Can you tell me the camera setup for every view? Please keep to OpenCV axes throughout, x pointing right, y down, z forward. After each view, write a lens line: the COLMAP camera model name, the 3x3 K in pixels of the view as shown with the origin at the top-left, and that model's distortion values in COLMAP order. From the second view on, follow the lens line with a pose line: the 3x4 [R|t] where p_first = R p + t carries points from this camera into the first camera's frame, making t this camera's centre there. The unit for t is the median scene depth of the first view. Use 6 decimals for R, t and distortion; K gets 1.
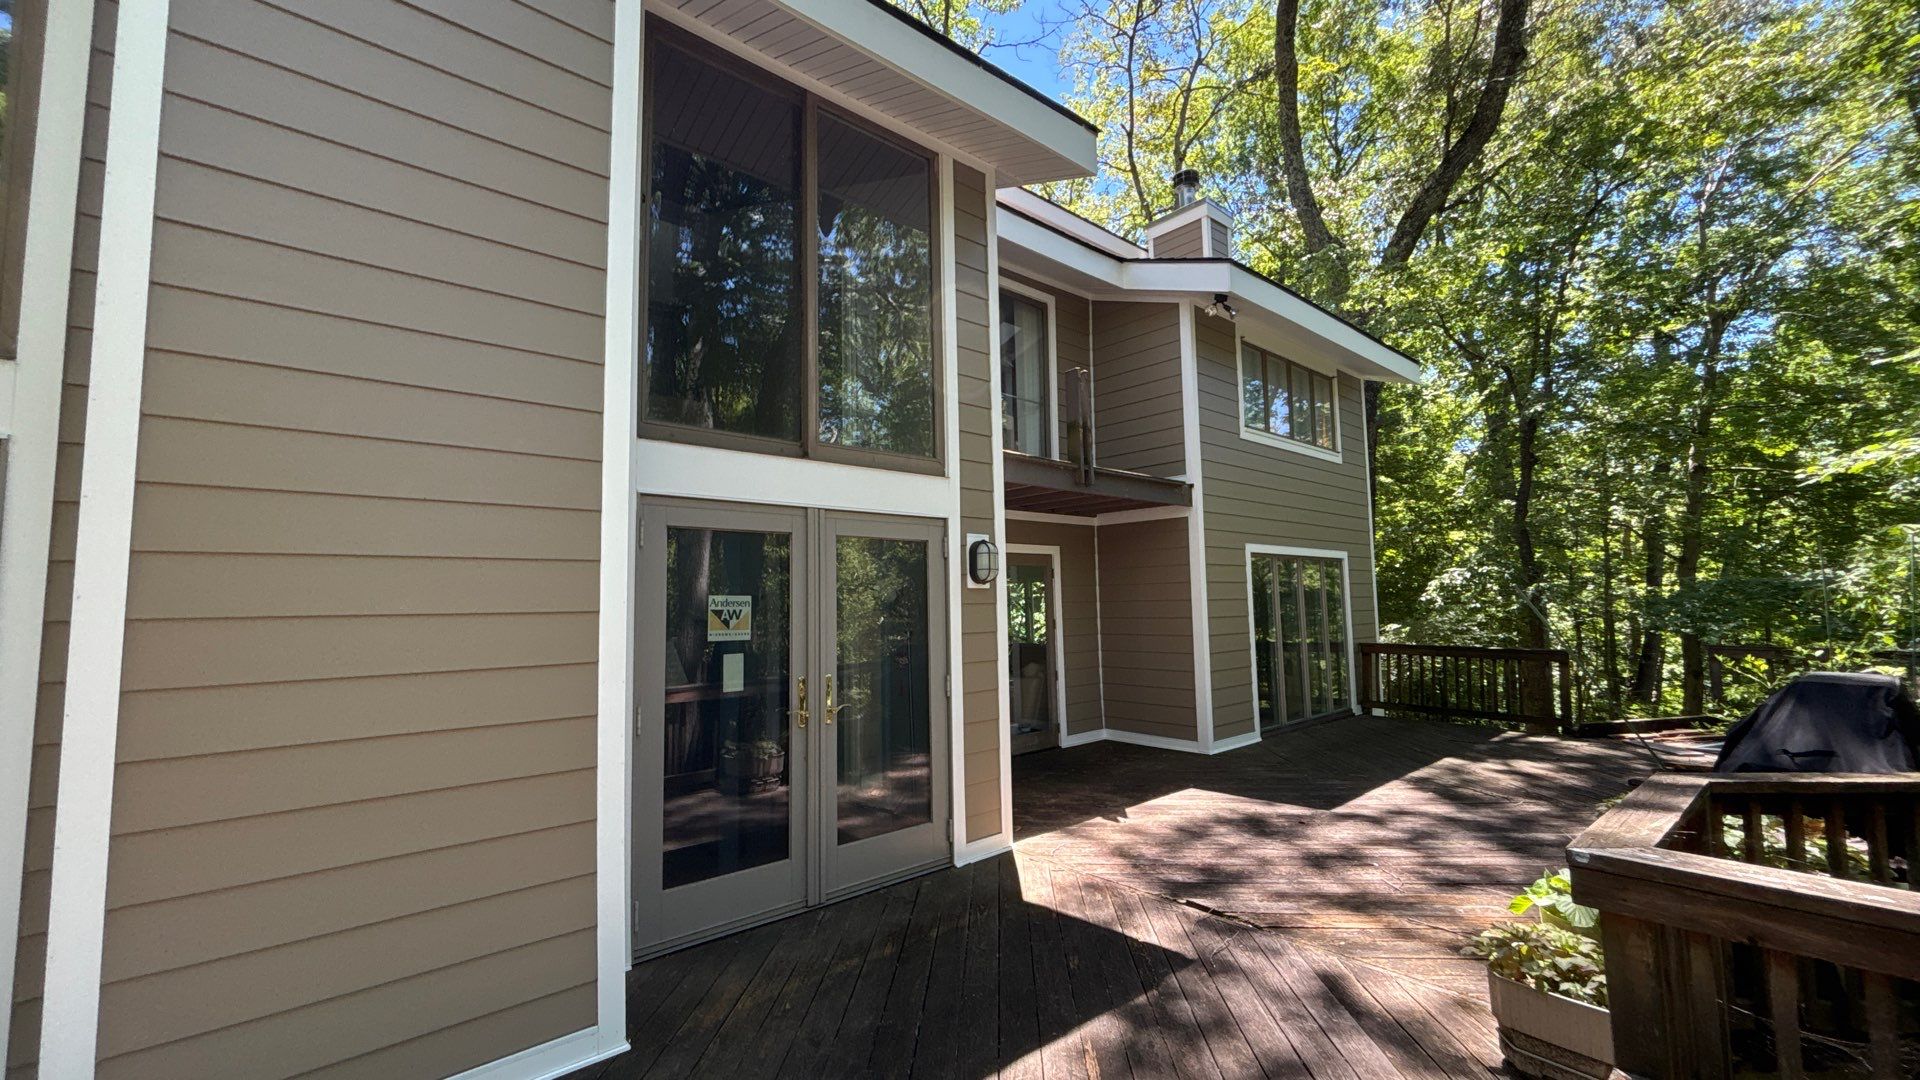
lens RADIAL K [[762.3, 0, 969.7], [0, 762.3, 539.4], [0, 0, 1]] dist [-0.000703, -0.000071]
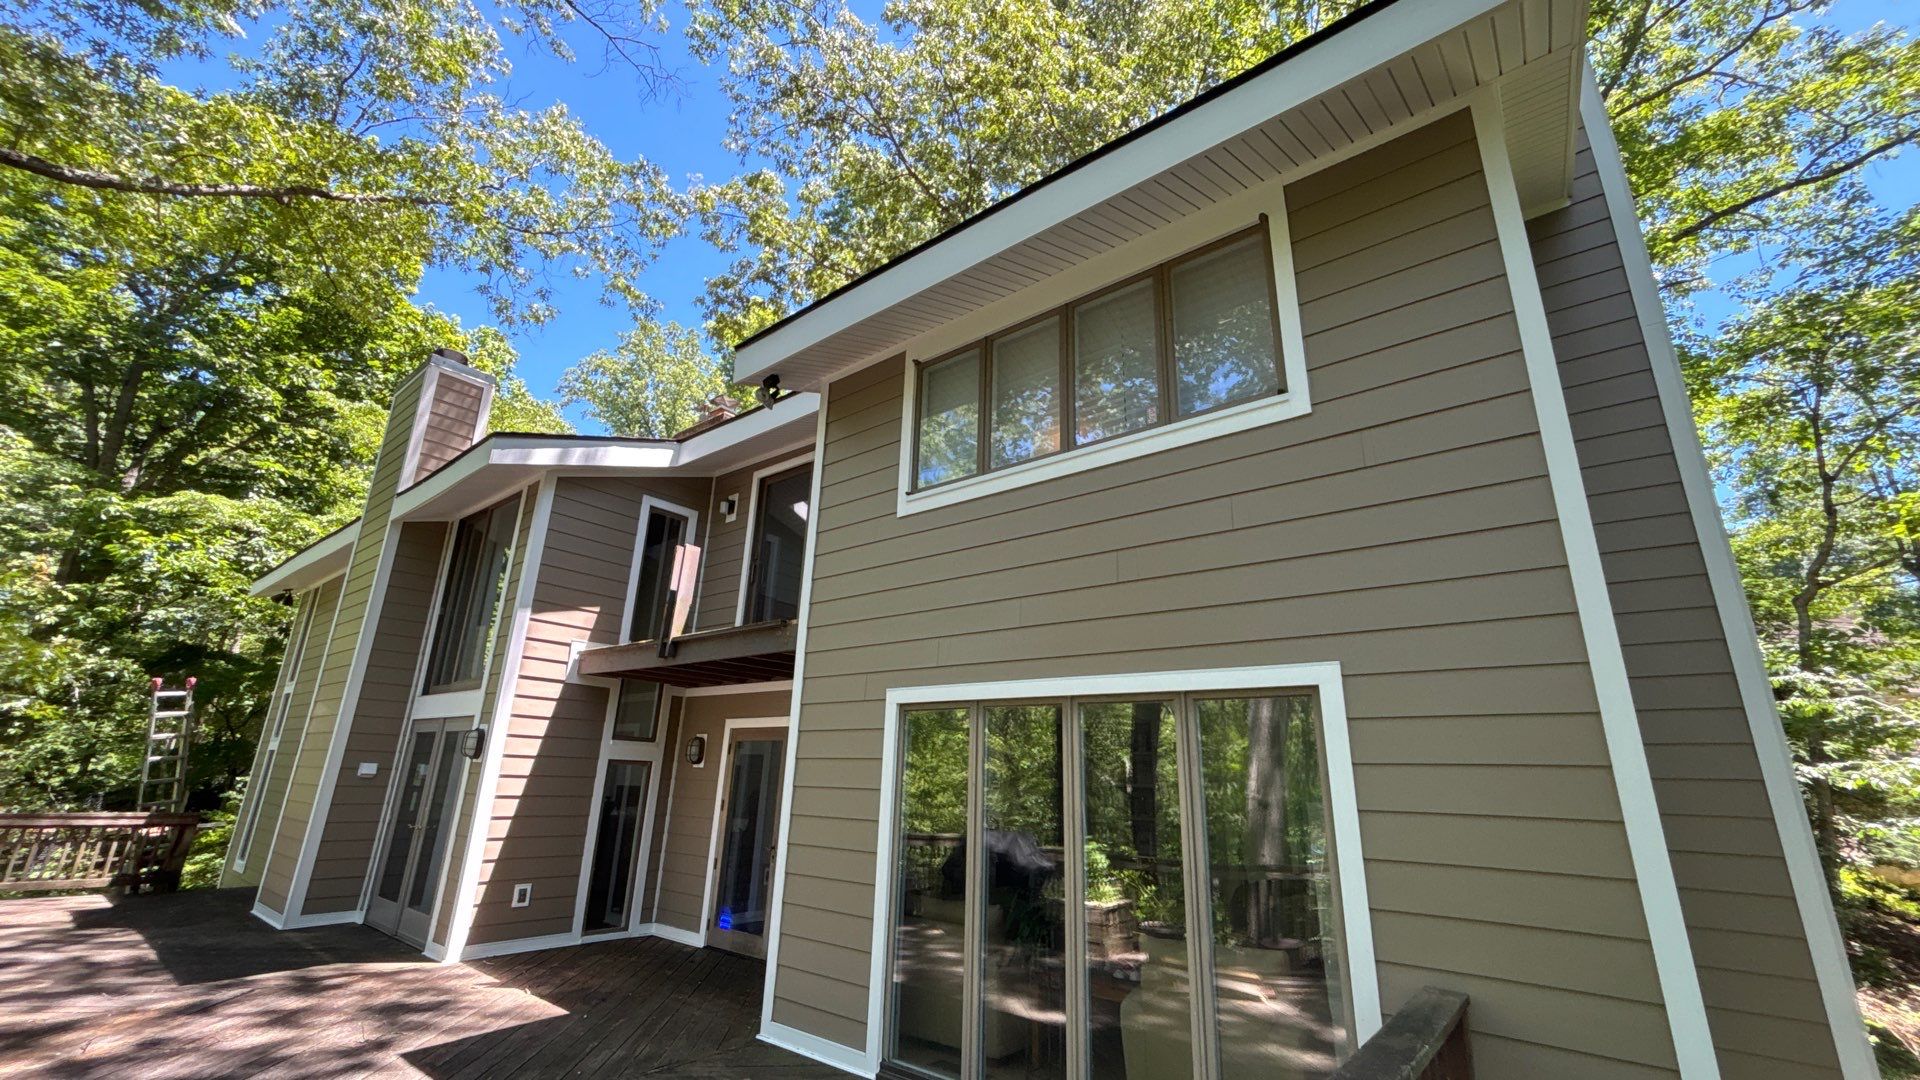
lens RADIAL K [[762.3, 0, 969.7], [0, 762.3, 539.4], [0, 0, 1]] dist [-0.000703, -0.000071]
pose [[0.158550, -0.271218, -0.949370, 0.940667], [0.052744, 0.962486, -0.266156, 0.054206], [0.985941, -0.007874, 0.166907, 0.939459]]
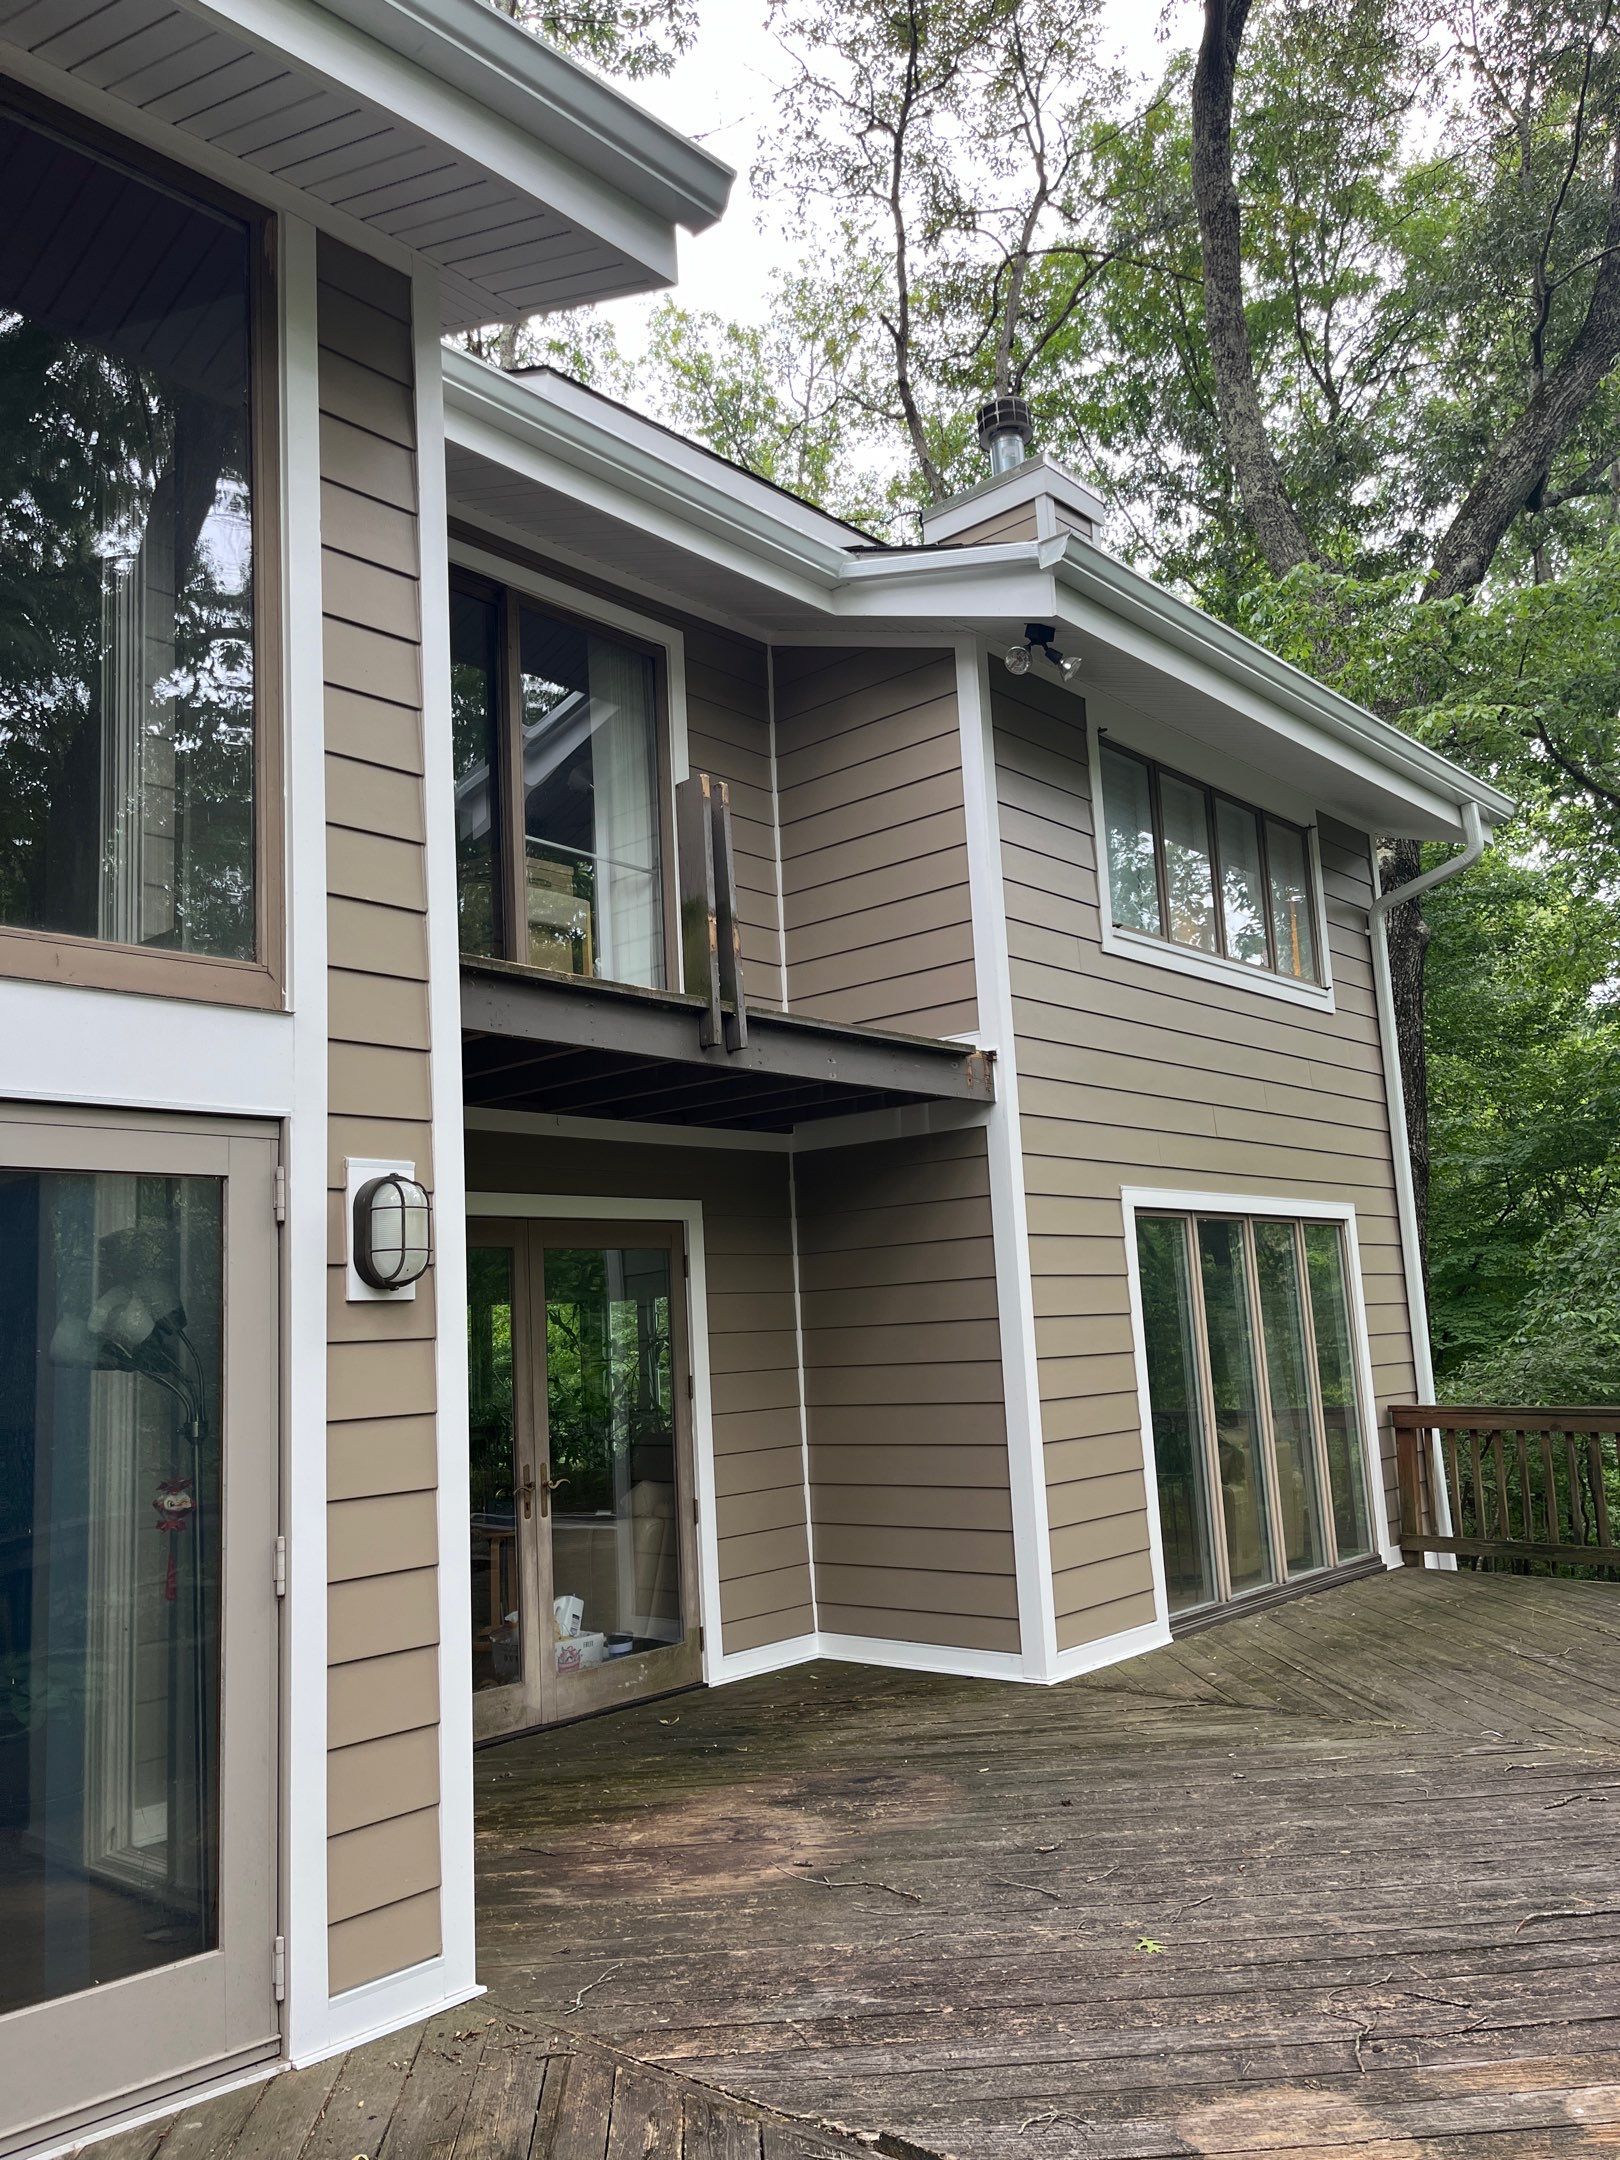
lens RADIAL K [[1653.8, 0, 810.0], [0, 1653.8, 1080.0], [0, 0, 1]] dist [0.021322, -0.001788]
pose [[0.992133, -0.011548, 0.124656, 0.070783], [0.020726, 0.997147, -0.072586, 0.010506], [-0.123462, 0.074599, 0.989541, 0.076155]]
